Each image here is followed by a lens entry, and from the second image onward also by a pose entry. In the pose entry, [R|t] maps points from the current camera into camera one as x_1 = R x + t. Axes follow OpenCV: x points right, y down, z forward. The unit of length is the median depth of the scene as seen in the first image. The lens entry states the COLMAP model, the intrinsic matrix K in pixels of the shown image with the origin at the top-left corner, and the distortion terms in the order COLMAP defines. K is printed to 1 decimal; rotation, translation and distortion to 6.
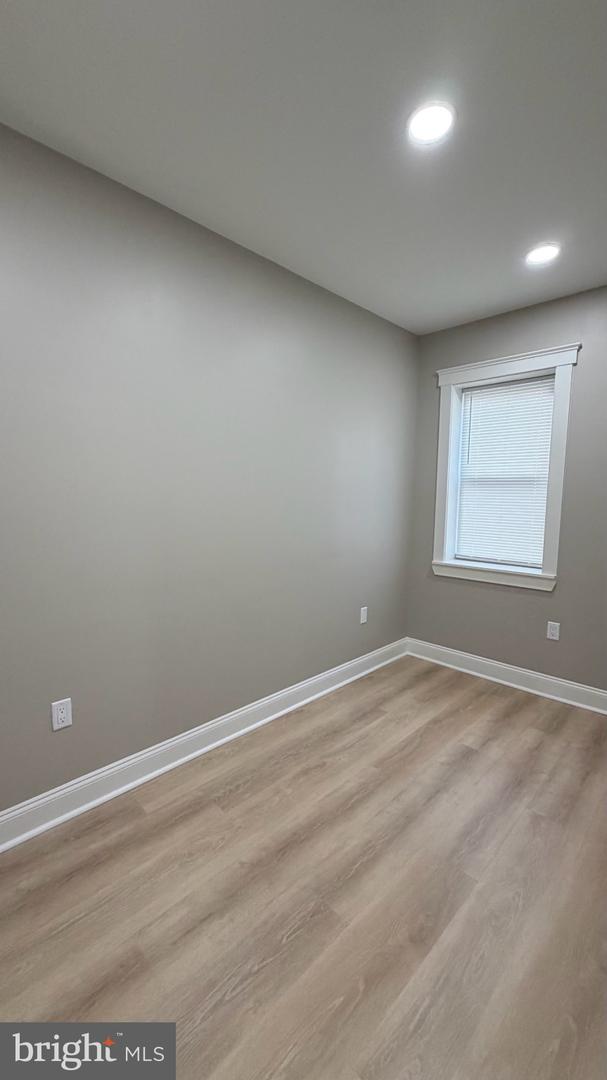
lens RADIAL K [[435.4, 0, 325.1], [0, 435.4, 544.9], [0, 0, 1]] dist [0.000351, 0.000805]
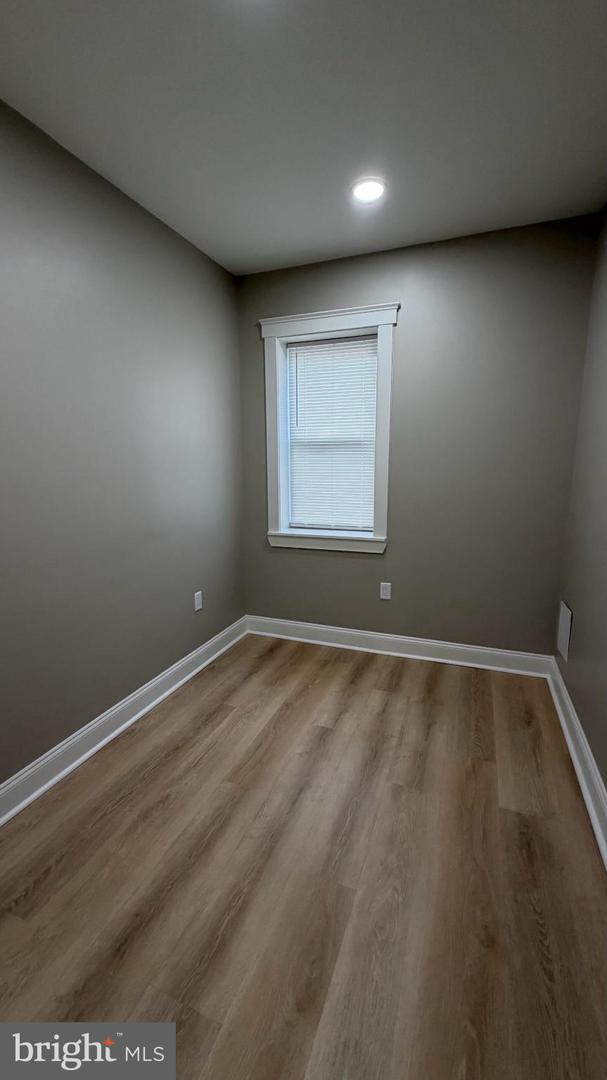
lens RADIAL K [[435.4, 0, 307.0], [0, 435.4, 546.4], [0, 0, 1]] dist [0.000351, 0.000805]
pose [[0.934834, -0.085932, 0.344531, 0.000958], [0.057432, 0.994091, 0.092109, -0.018875], [-0.350411, -0.066320, 0.934245, 0.135280]]
